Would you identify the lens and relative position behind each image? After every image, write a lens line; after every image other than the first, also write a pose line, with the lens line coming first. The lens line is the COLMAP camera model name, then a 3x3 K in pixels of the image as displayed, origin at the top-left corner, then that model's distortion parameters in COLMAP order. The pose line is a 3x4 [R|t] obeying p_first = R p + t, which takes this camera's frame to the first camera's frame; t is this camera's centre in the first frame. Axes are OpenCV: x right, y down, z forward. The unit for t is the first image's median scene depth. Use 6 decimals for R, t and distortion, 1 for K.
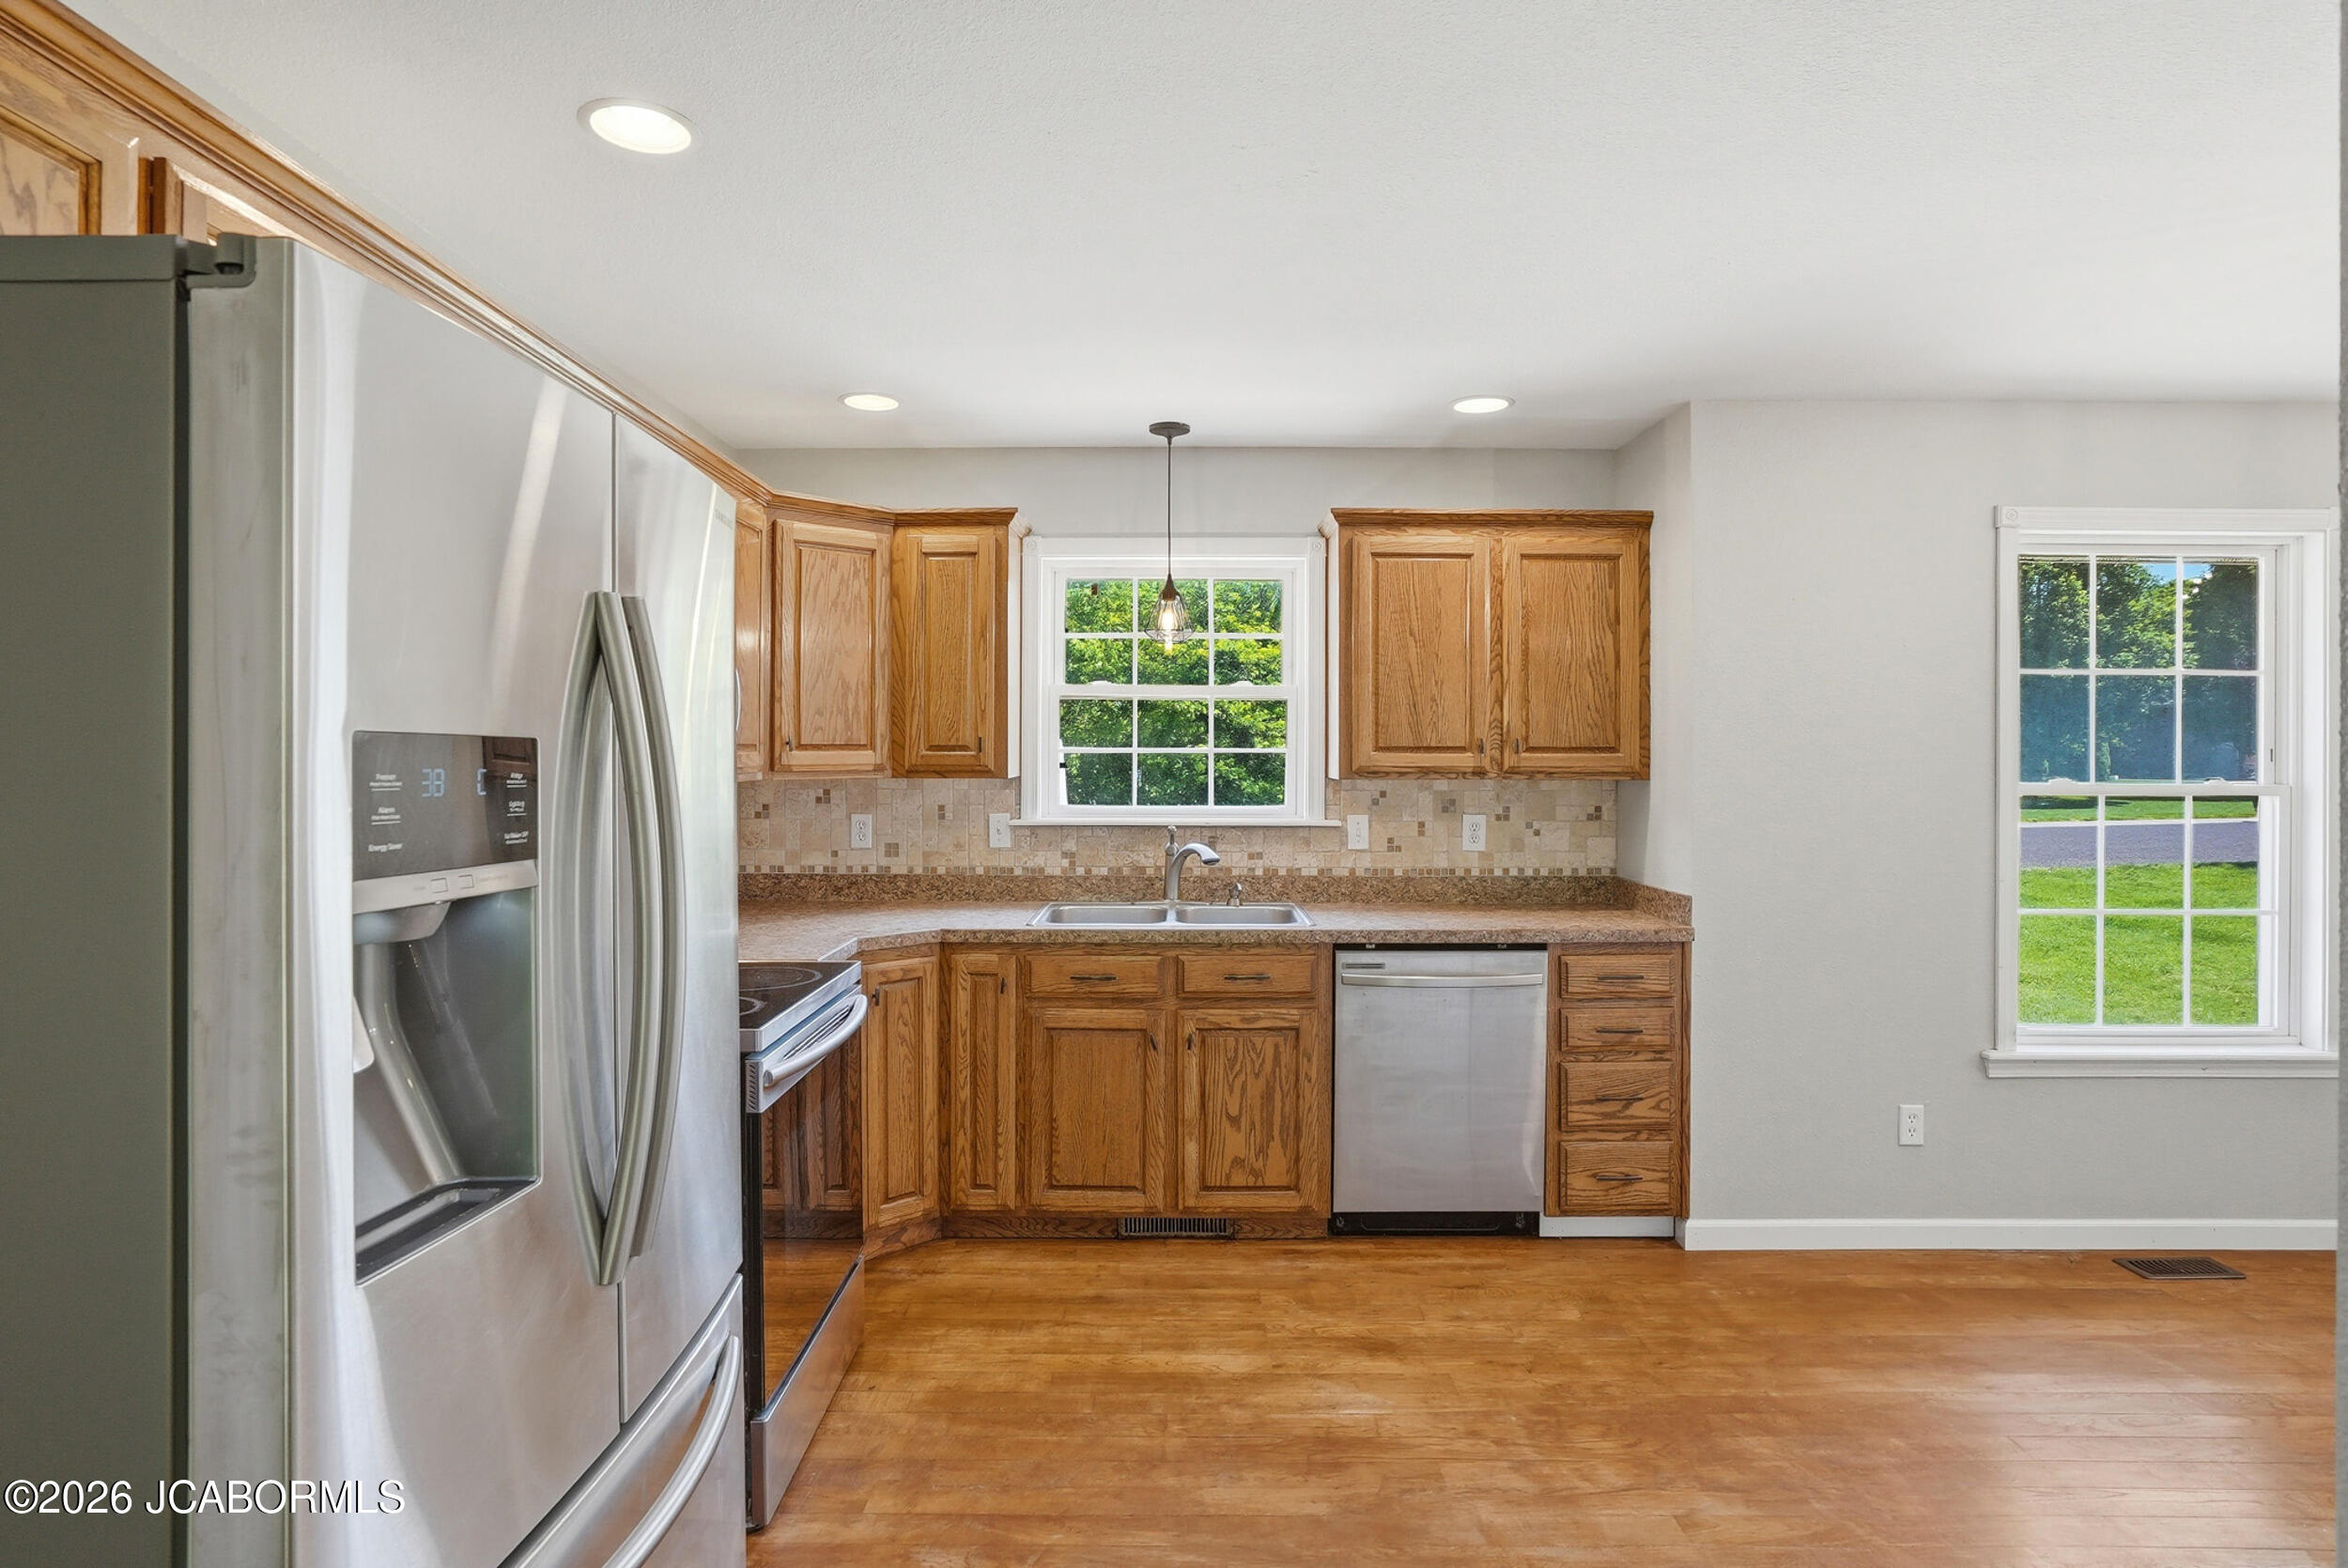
lens RADIAL K [[1218.0, 0, 1170.9], [0, 1218.0, 759.5], [0, 0, 1]] dist [-0.067716, 0.000072]
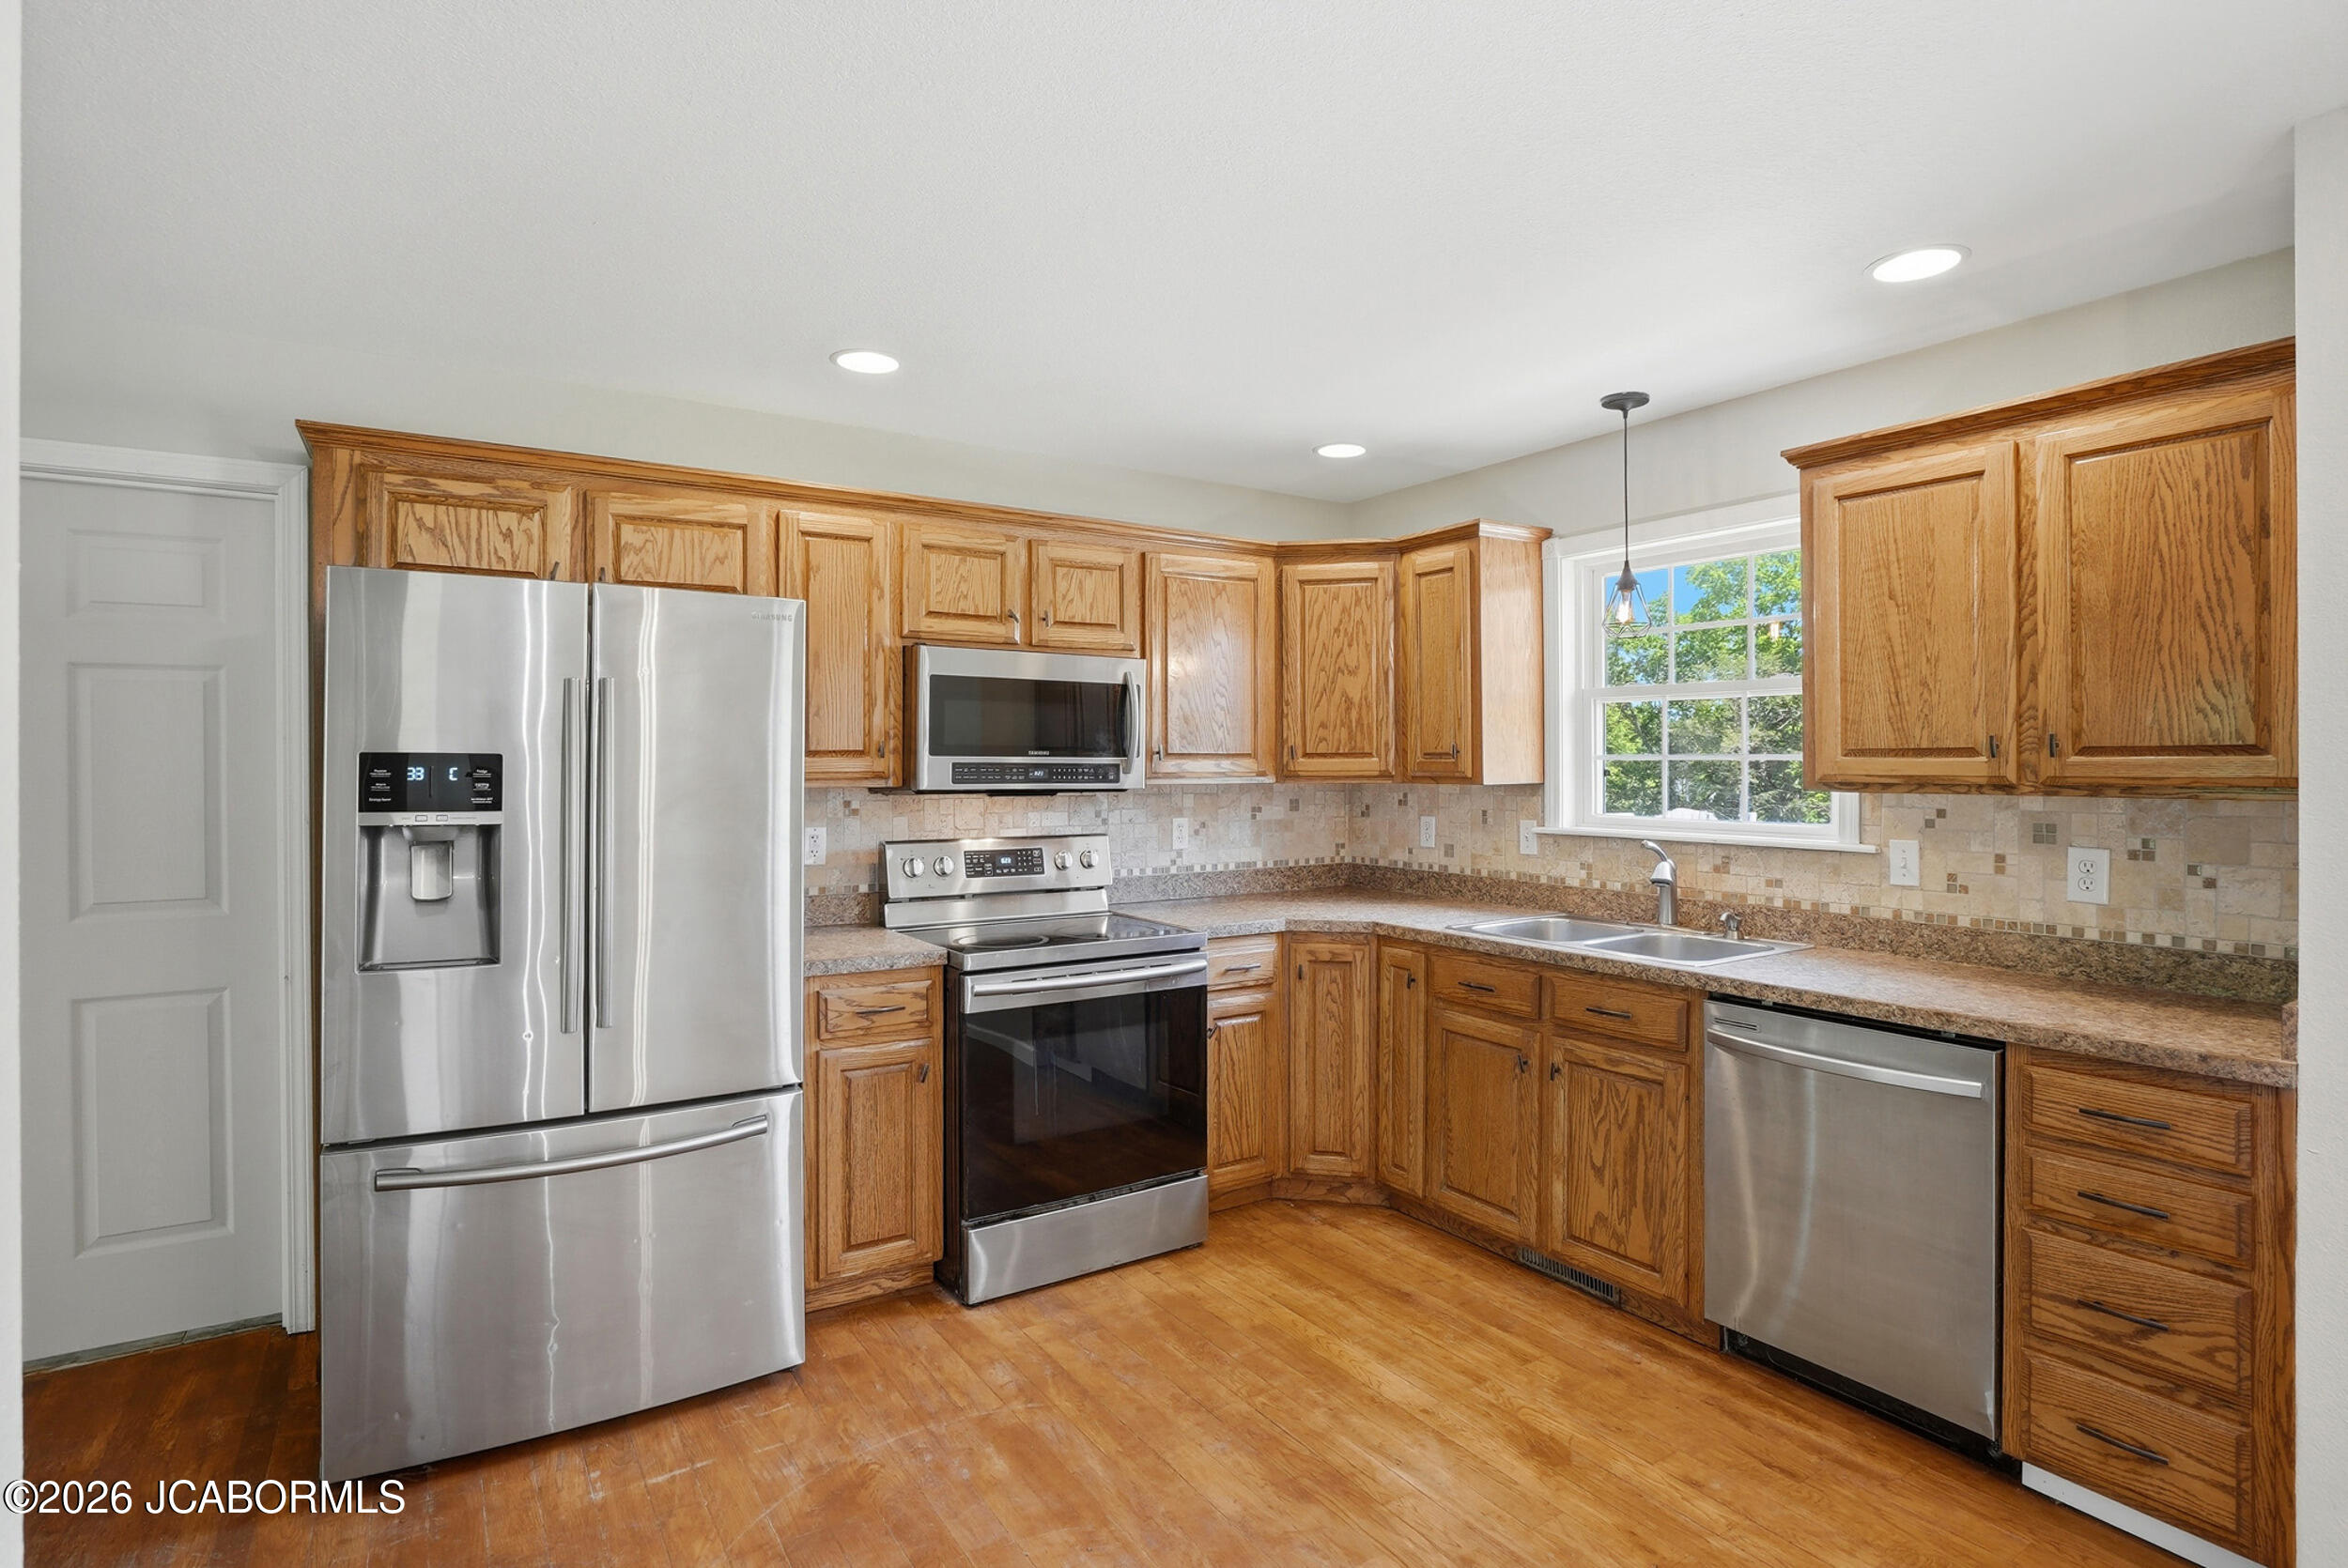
lens RADIAL K [[1155.7, 0, 1170.4], [0, 1155.7, 774.8], [0, 0, 1]] dist [-0.059874, 0.018816]
pose [[0.550579, 0.005830, -0.834763, 0.566485], [-0.000834, 0.999979, 0.006434, 0.001236], [0.834783, -0.002846, 0.550572, 0.271083]]
